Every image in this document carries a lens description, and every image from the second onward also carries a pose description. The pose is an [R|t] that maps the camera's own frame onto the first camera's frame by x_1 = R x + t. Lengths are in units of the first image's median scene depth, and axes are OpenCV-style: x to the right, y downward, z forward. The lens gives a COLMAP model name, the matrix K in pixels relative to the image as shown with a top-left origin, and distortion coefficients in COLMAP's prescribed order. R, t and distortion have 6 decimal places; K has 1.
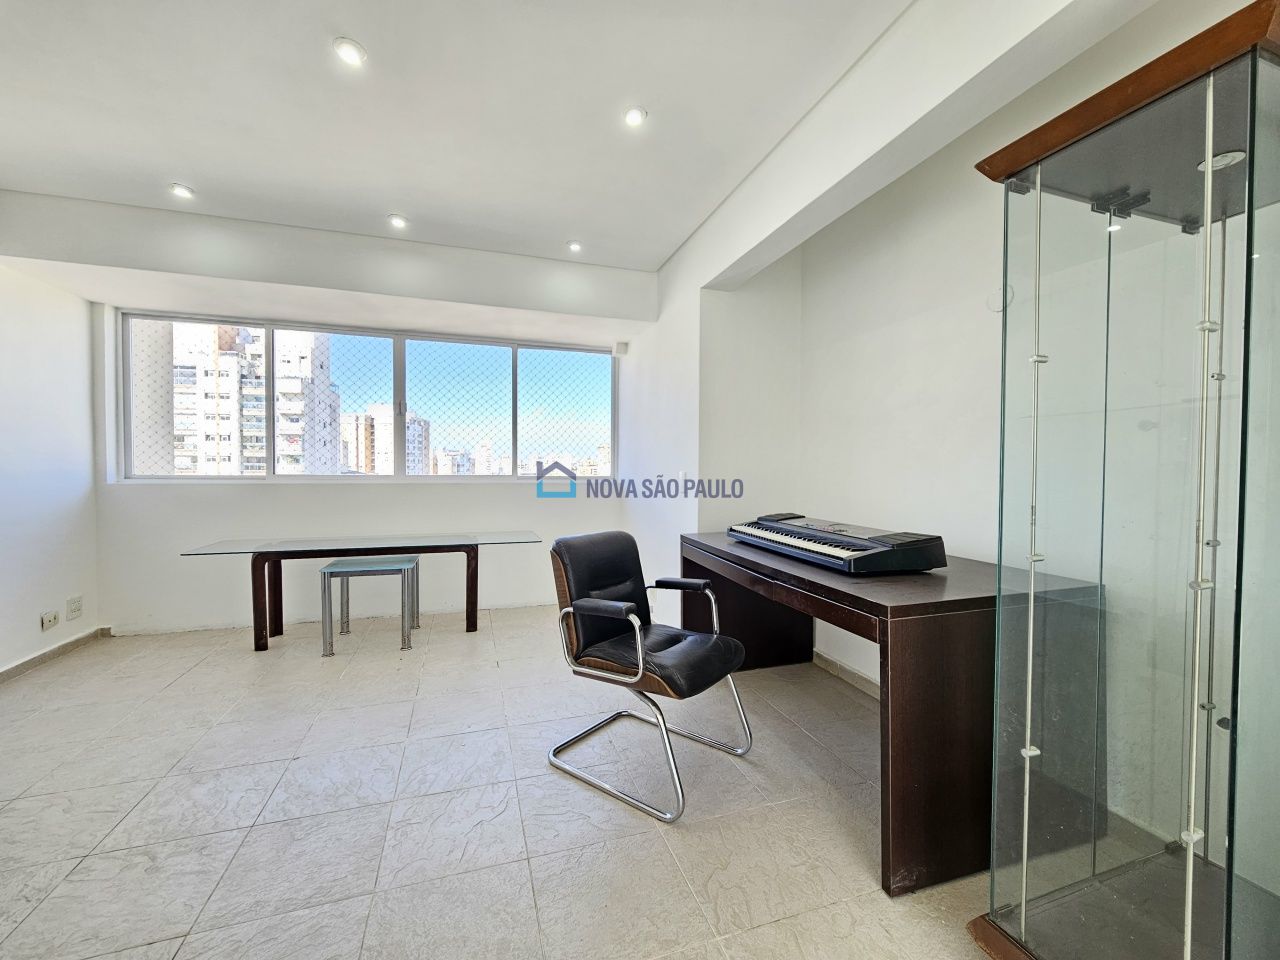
lens RADIAL K [[525.5, 0, 640.5], [0, 525.5, 479.6], [0, 0, 1]] dist [0.000154, 0.000102]
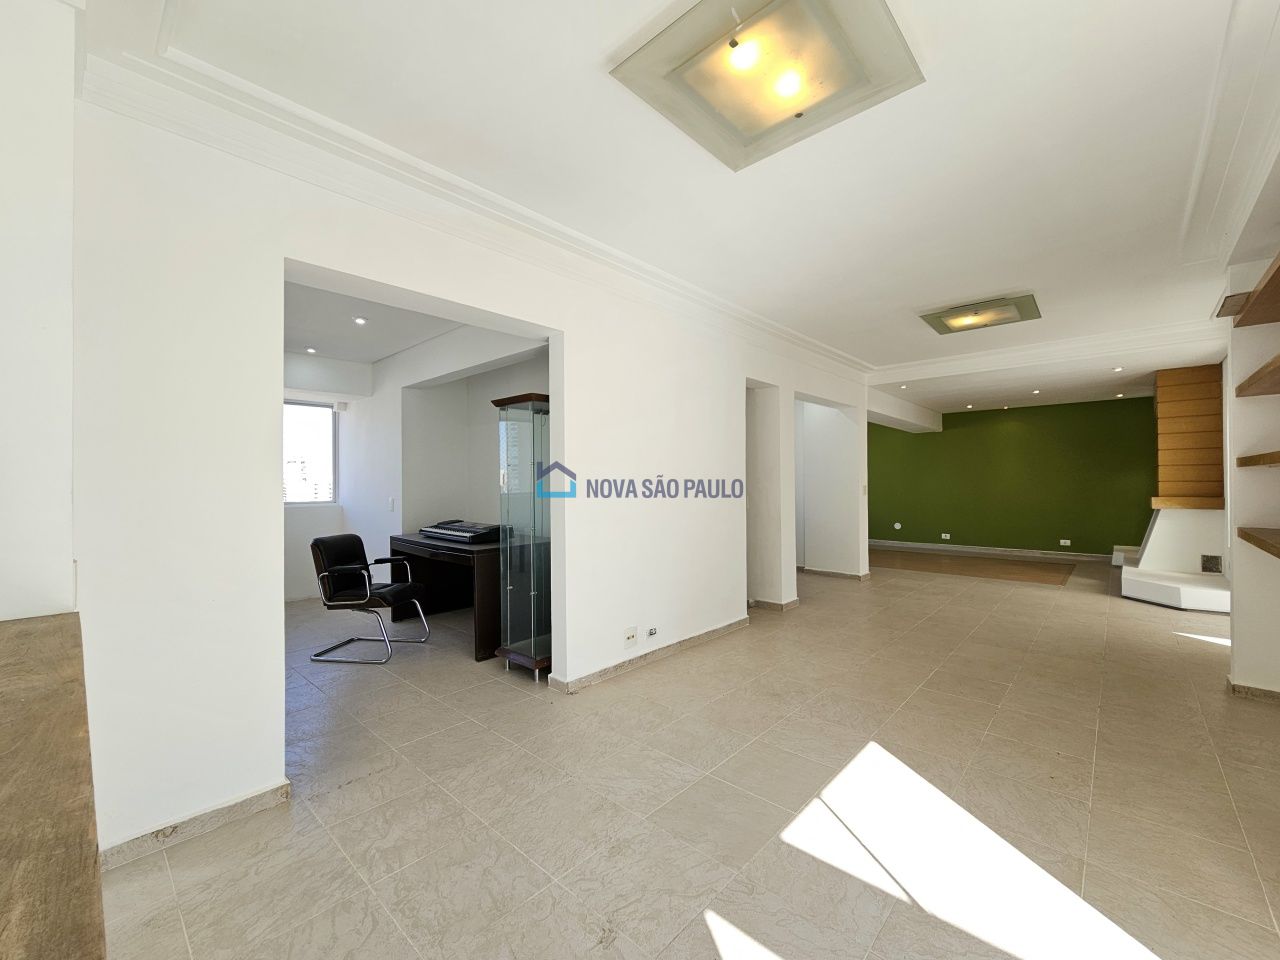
lens RADIAL K [[525.5, 0, 627.4], [0, 525.5, 489.8], [0, 0, 1]] dist [0.000154, 0.000102]
pose [[0.879892, -0.012589, 0.475008, -0.061270], [0.017328, 0.999834, -0.005600, -0.020511], [-0.474858, 0.013159, 0.879964, -0.992700]]
